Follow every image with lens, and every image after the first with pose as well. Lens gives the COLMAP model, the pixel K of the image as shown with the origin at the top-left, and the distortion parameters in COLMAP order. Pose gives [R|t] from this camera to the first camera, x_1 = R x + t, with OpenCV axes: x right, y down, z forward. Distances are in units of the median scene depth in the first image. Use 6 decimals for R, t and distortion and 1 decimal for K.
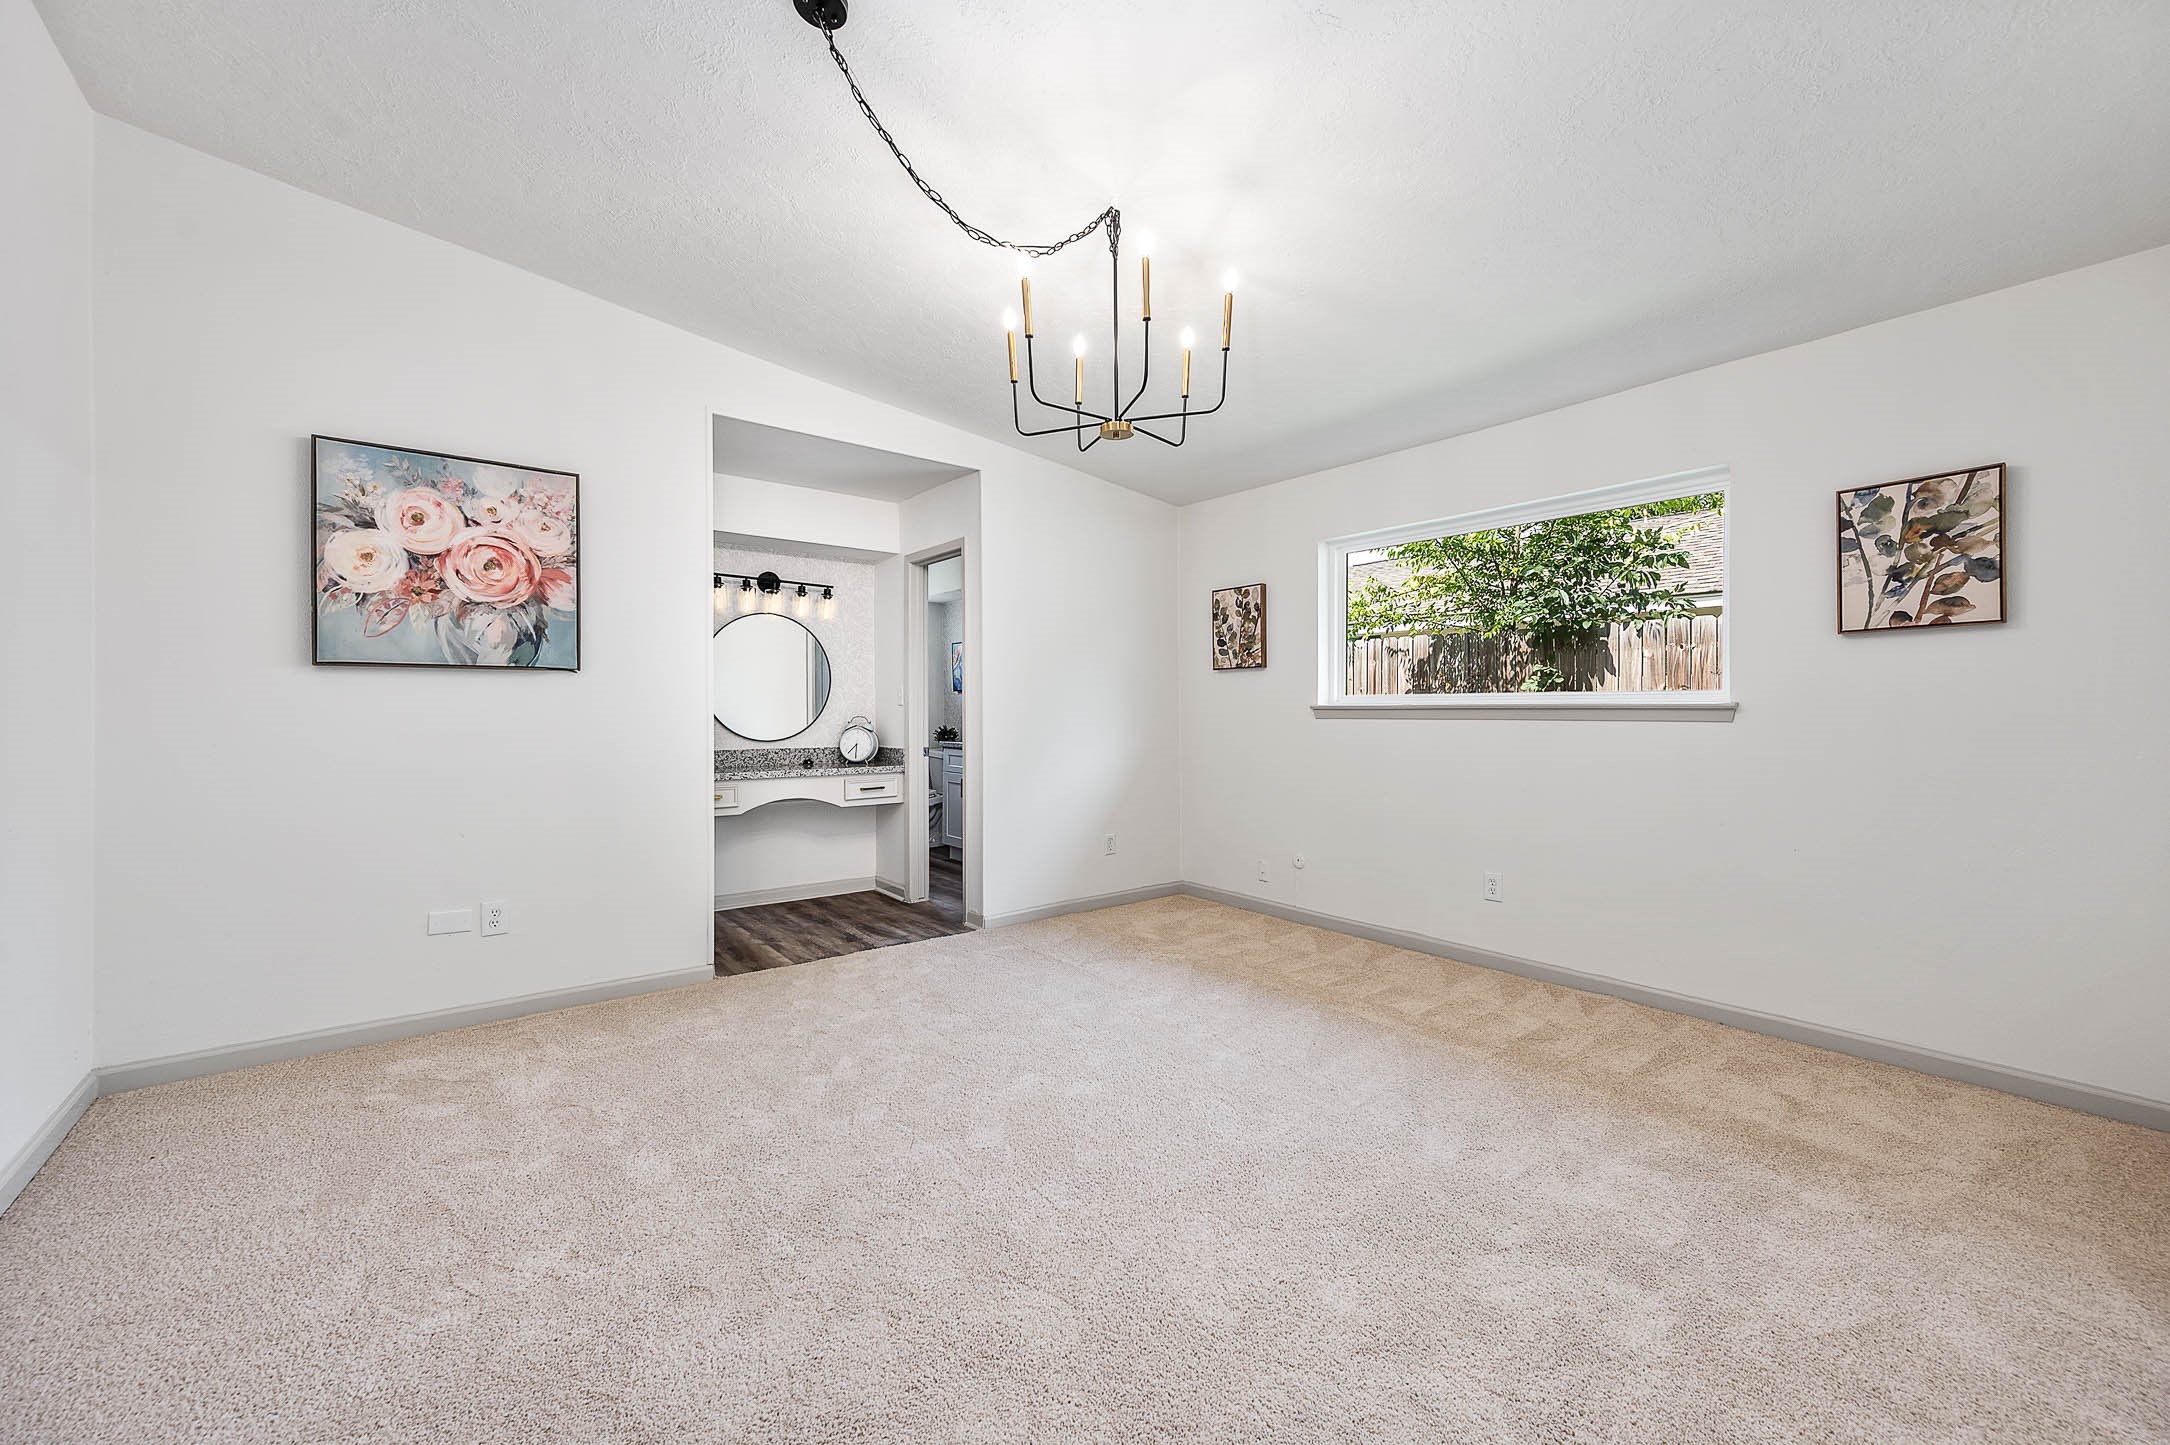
lens RADIAL K [[847.6, 0, 1087.7], [0, 847.6, 721.0], [0, 0, 1]] dist [0.012177, 0.000256]
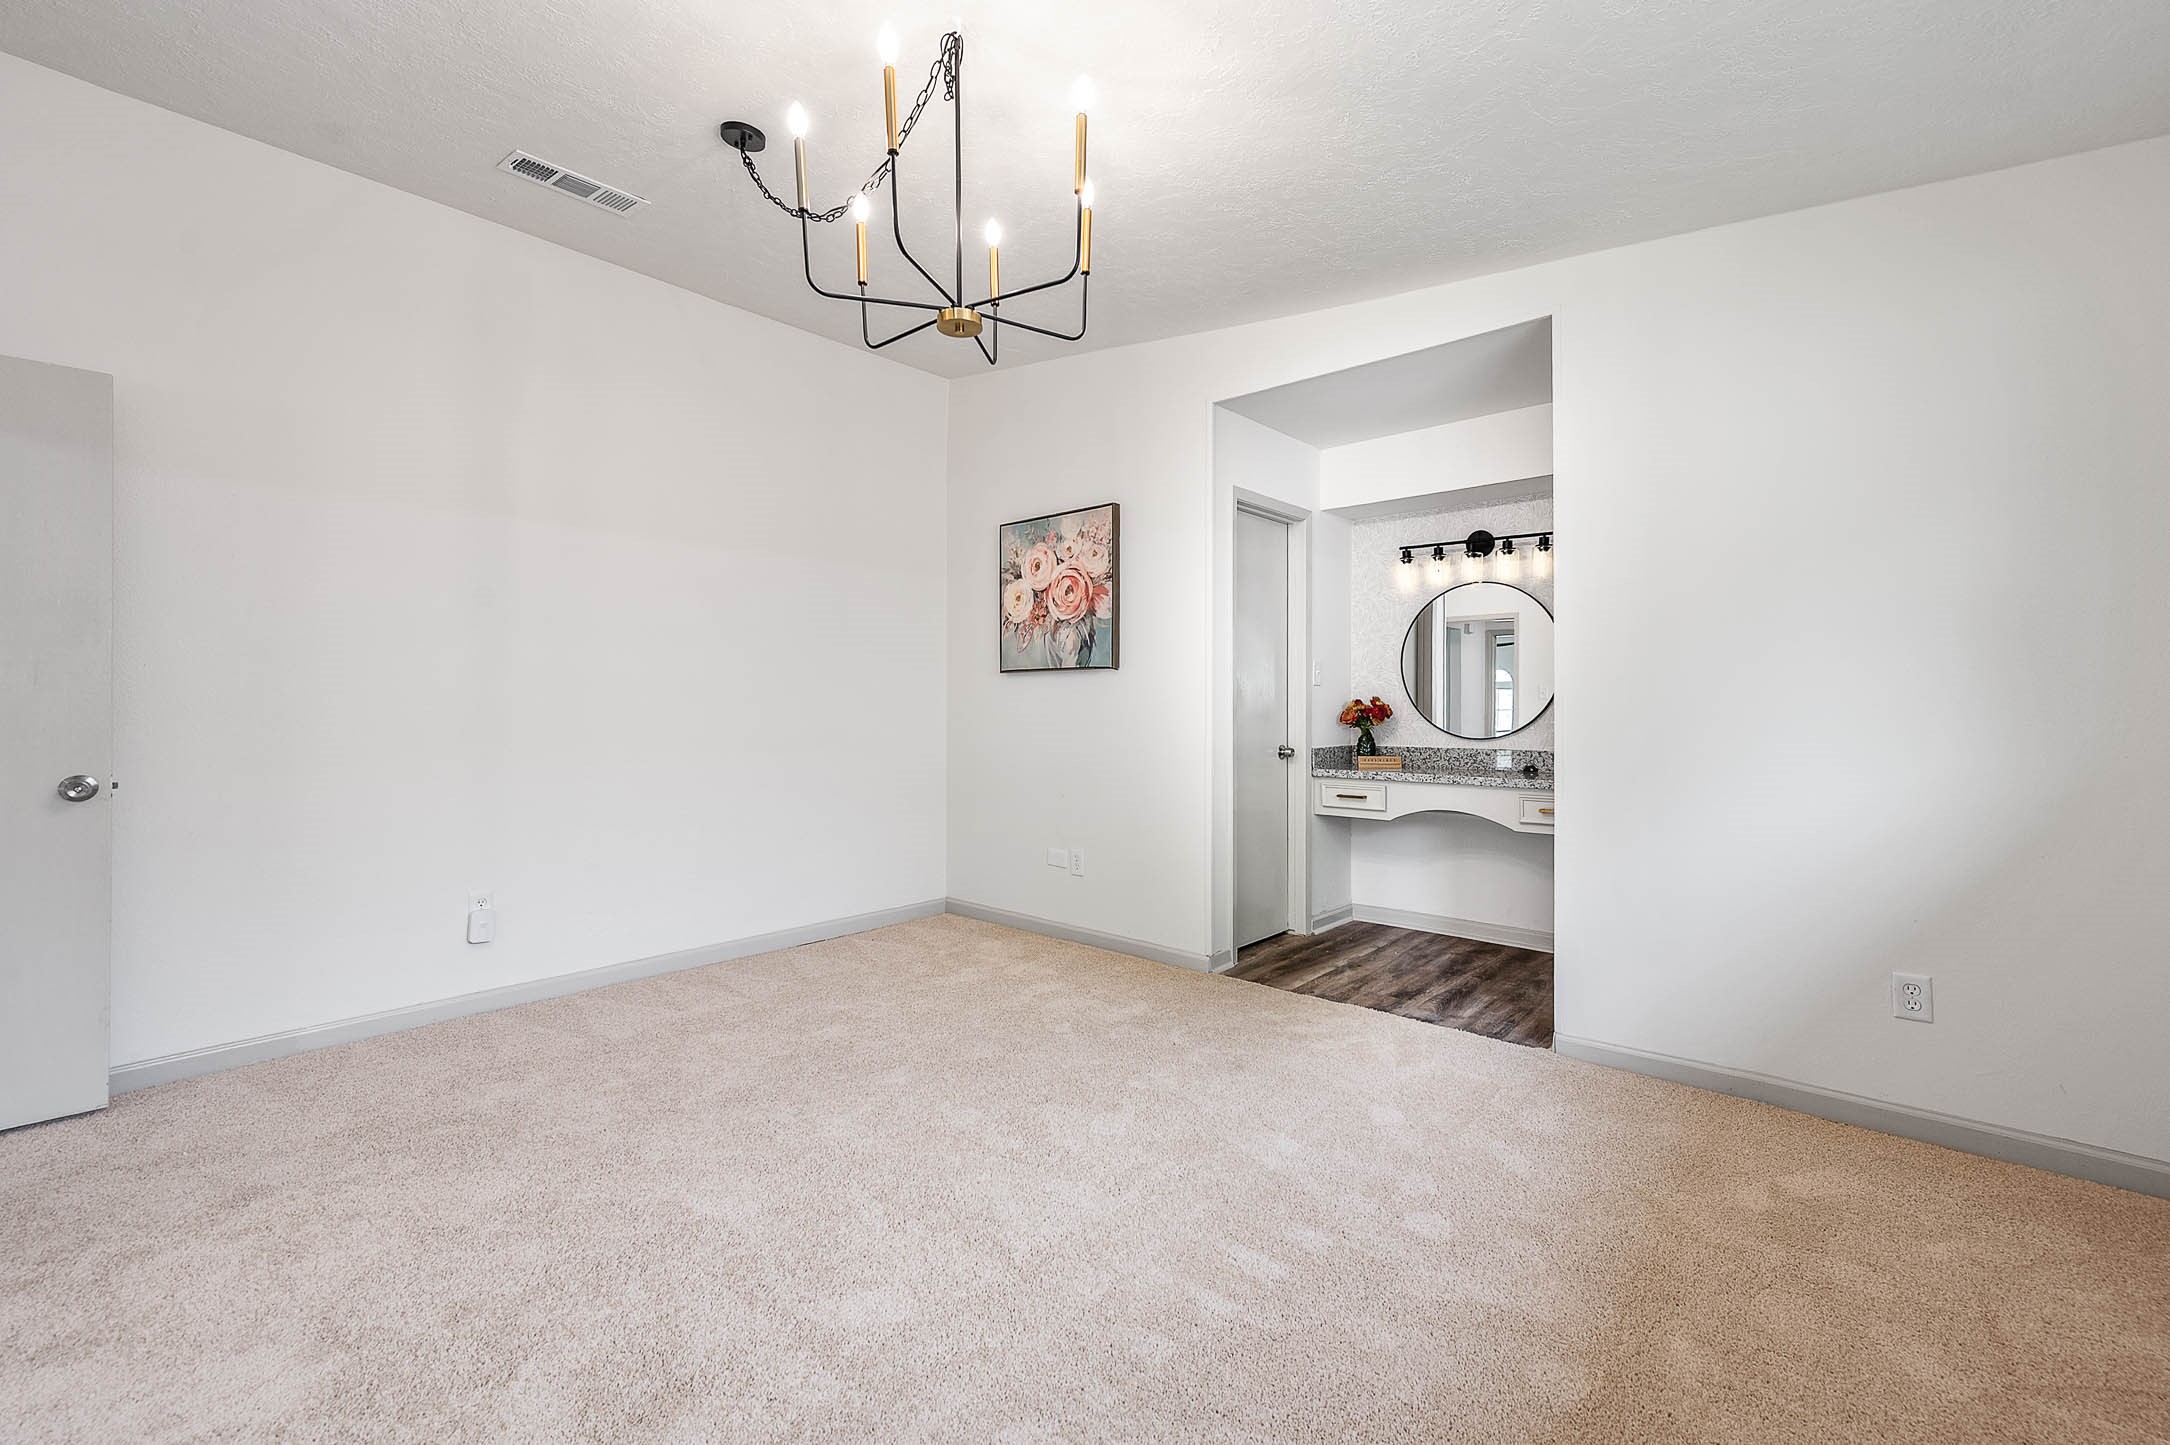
lens RADIAL K [[923.0, 0, 1088.3], [0, 923.0, 706.9], [0, 0, 1]] dist [0.000597, 0.000001]
pose [[0.176684, 0.000157, -0.984268, 0.691667], [-0.010426, 0.999944, -0.001713, -0.002860], [0.984212, 0.010565, 0.176676, 0.776900]]
